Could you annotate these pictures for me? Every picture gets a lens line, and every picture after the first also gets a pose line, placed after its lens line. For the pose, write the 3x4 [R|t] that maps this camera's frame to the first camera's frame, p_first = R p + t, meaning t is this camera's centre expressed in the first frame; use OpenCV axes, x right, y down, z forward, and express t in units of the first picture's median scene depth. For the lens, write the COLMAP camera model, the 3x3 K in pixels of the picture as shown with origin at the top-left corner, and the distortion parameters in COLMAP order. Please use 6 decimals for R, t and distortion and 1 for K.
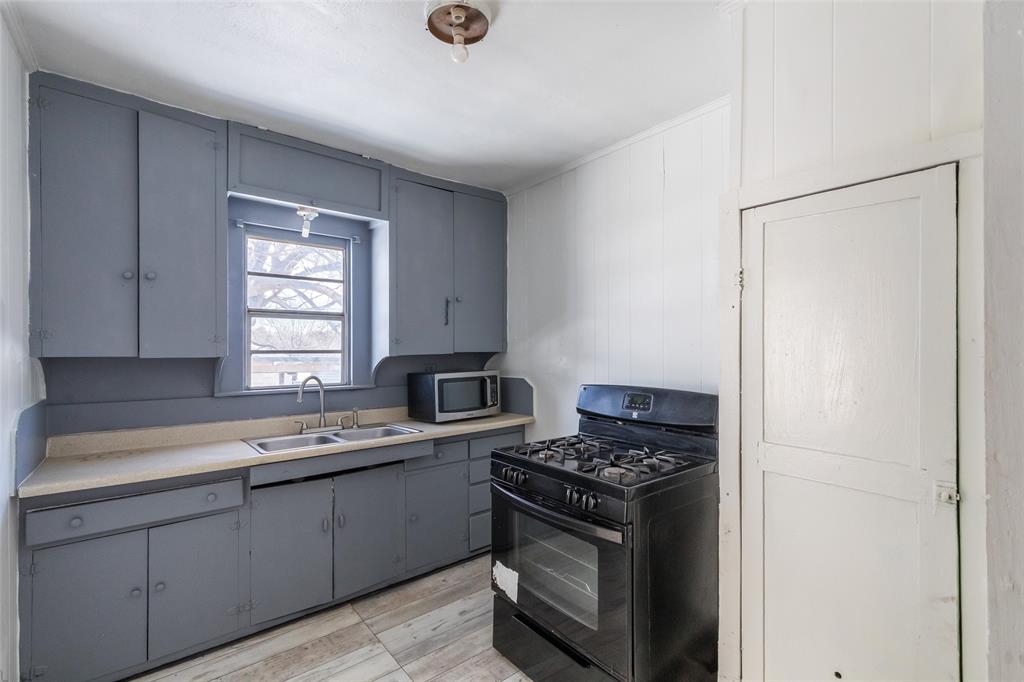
lens RADIAL K [[482.4, 0, 505.9], [0, 482.4, 344.4], [0, 0, 1]] dist [0.004941, 0.000547]
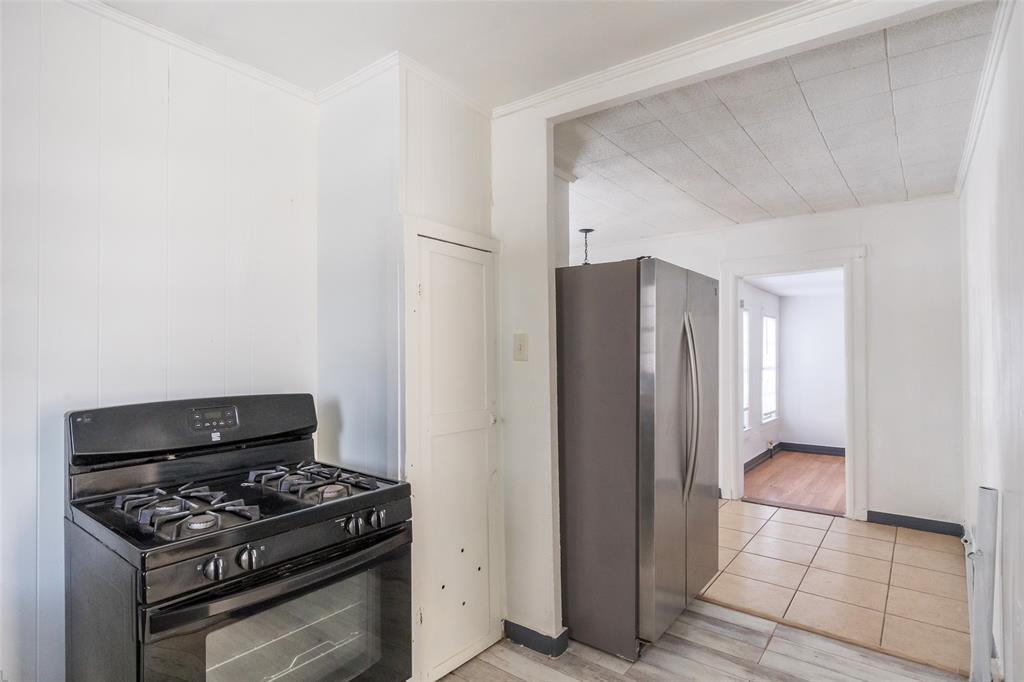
lens RADIAL K [[543.1, 0, 516.2], [0, 543.1, 344.8], [0, 0, 1]] dist [0.005585, 0.000085]
pose [[-0.282078, 0.010515, 0.959334, -0.520227], [-0.001683, 0.999933, -0.011454, 0.013479], [-0.959390, -0.004845, -0.282041, 0.642094]]
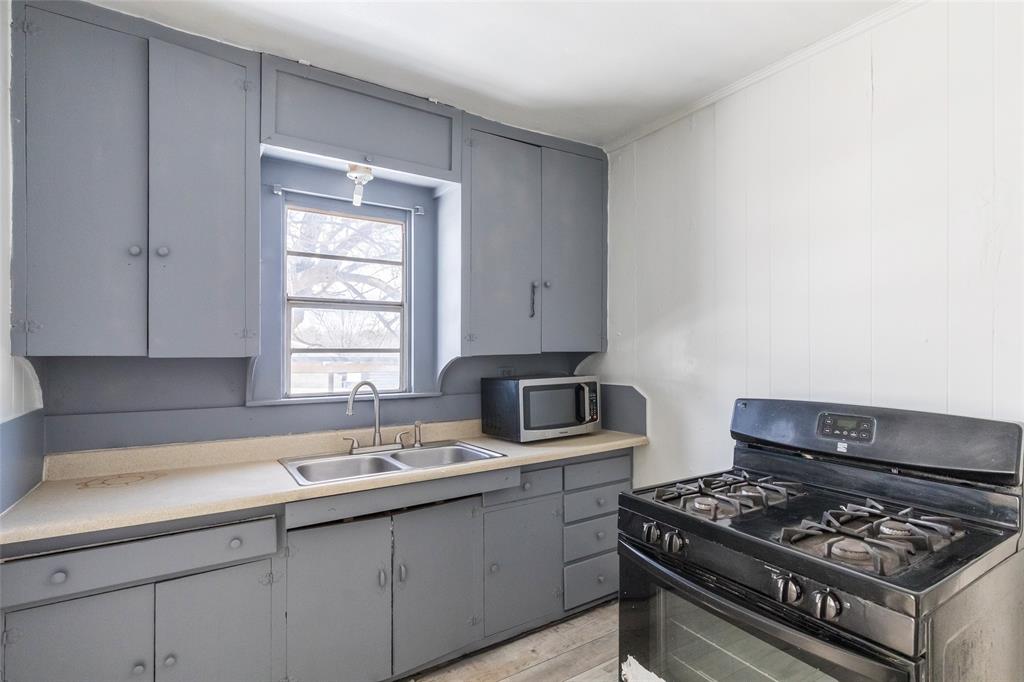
lens RADIAL K [[493.6, 0, 521.4], [0, 493.6, 345.3], [0, 0, 1]] dist [-0.000588, 0.000221]
pose [[0.997651, 0.002835, -0.068440, -0.101310], [-0.002710, 0.999994, 0.001929, 0.004966], [0.068445, -0.001739, 0.997653, 0.236558]]
